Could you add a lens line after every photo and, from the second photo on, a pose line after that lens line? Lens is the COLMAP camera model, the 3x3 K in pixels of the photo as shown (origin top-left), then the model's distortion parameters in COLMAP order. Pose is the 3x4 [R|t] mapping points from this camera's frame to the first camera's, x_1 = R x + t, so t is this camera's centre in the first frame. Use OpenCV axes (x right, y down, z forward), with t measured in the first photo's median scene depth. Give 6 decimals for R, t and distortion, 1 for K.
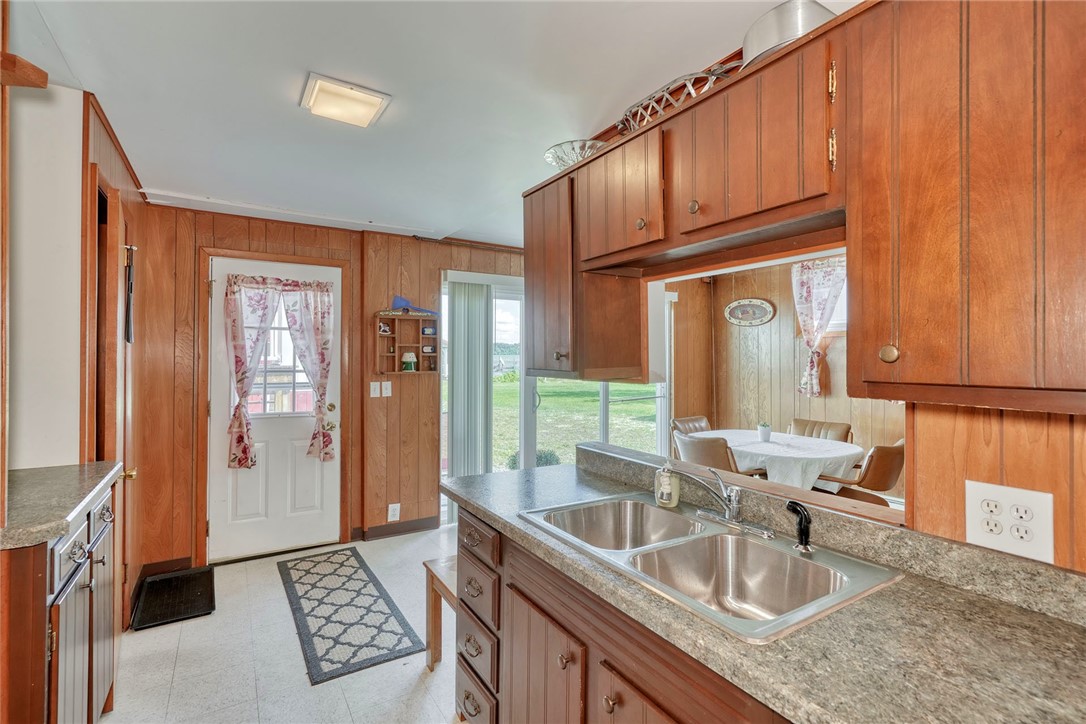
lens RADIAL K [[495.8, 0, 536.8], [0, 495.8, 352.1], [0, 0, 1]] dist [-0.007748, 0.002586]
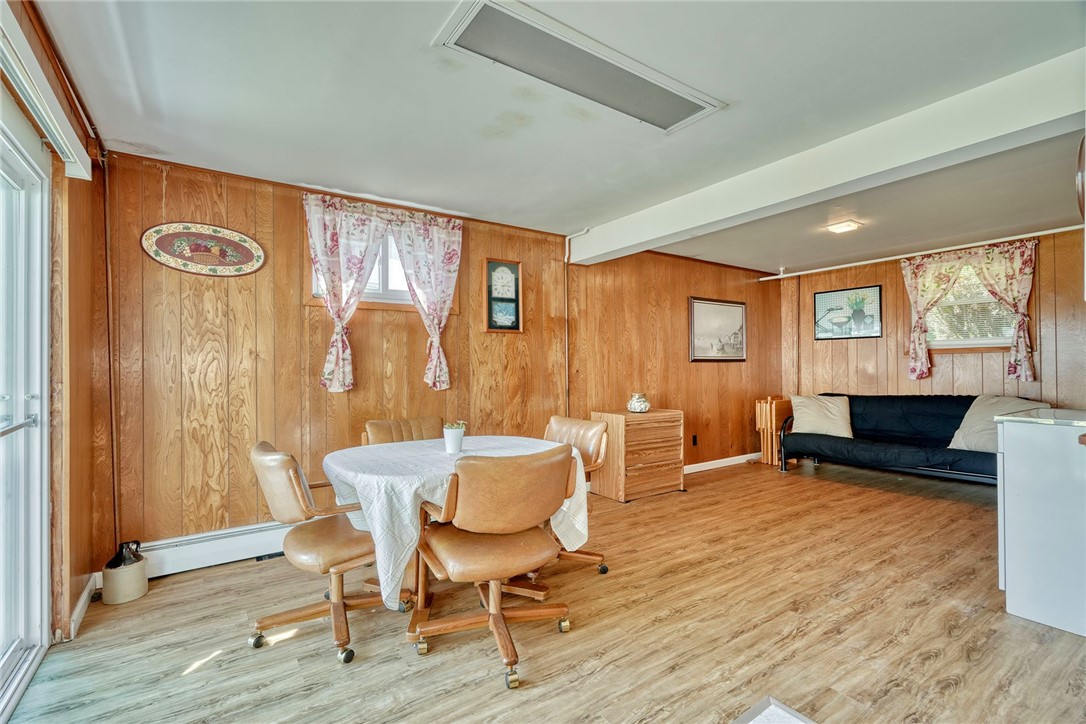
lens RADIAL K [[495.8, 0, 539.2], [0, 495.8, 368.5], [0, 0, 1]] dist [-0.007748, 0.002586]
pose [[-0.041989, 0.000750, 0.999118, -0.219360], [-0.003764, 0.999993, -0.000909, 0.081266], [-0.999111, -0.003799, -0.041986, 1.055858]]
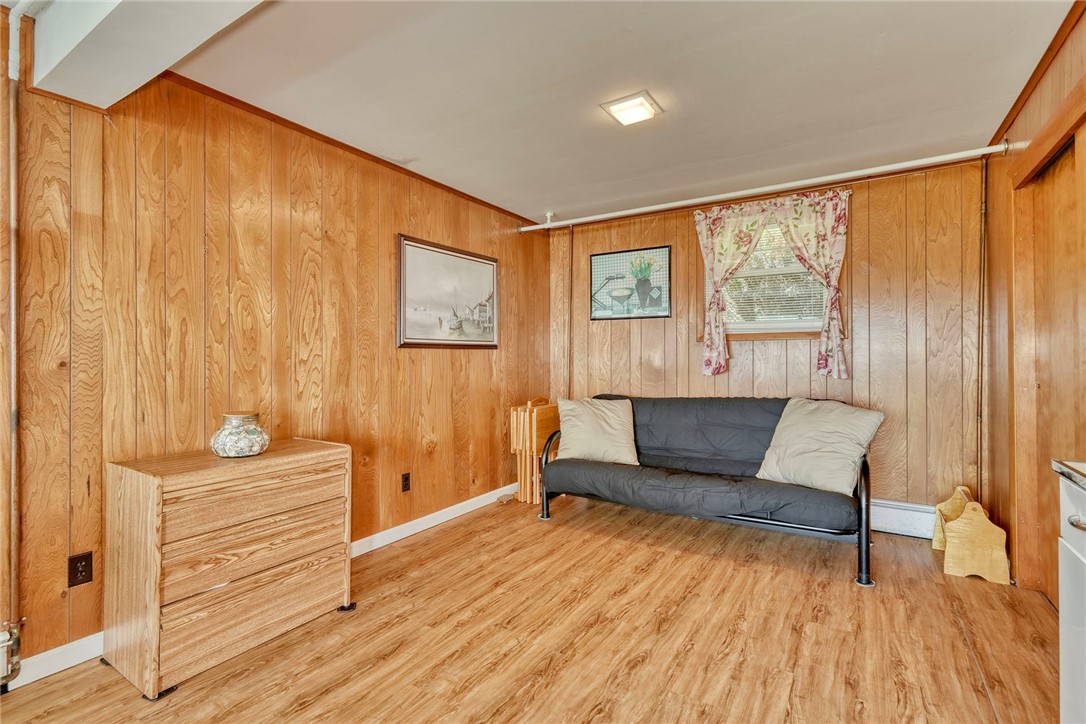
lens RADIAL K [[495.8, 0, 550.3], [0, 495.8, 360.0], [0, 0, 1]] dist [-0.007748, 0.002586]
pose [[-0.442738, -0.004295, 0.896641, 0.405547], [-0.008670, 0.999962, 0.000509, 0.077235], [-0.896609, -0.007549, -0.442759, 0.655873]]
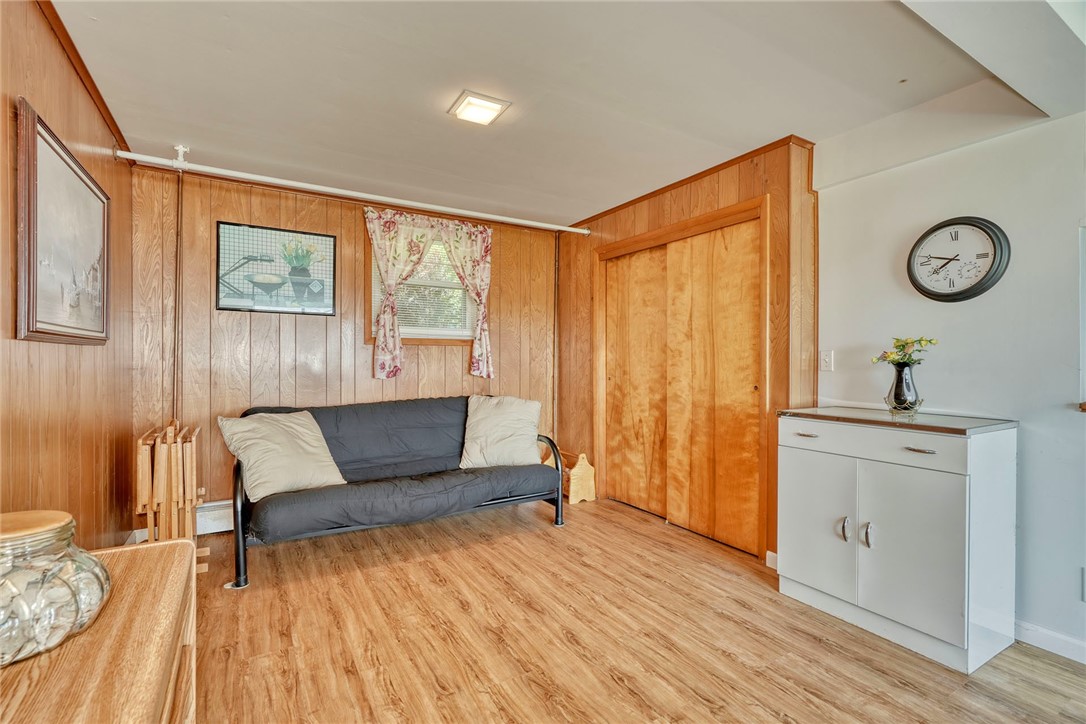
lens RADIAL K [[495.8, 0, 529.7], [0, 495.8, 366.2], [0, 0, 1]] dist [-0.007748, 0.002586]
pose [[-0.999844, -0.005249, 0.016860, 0.897167], [-0.005255, 0.999986, -0.000297, 0.079735], [-0.016858, -0.000386, -0.999858, 0.930521]]
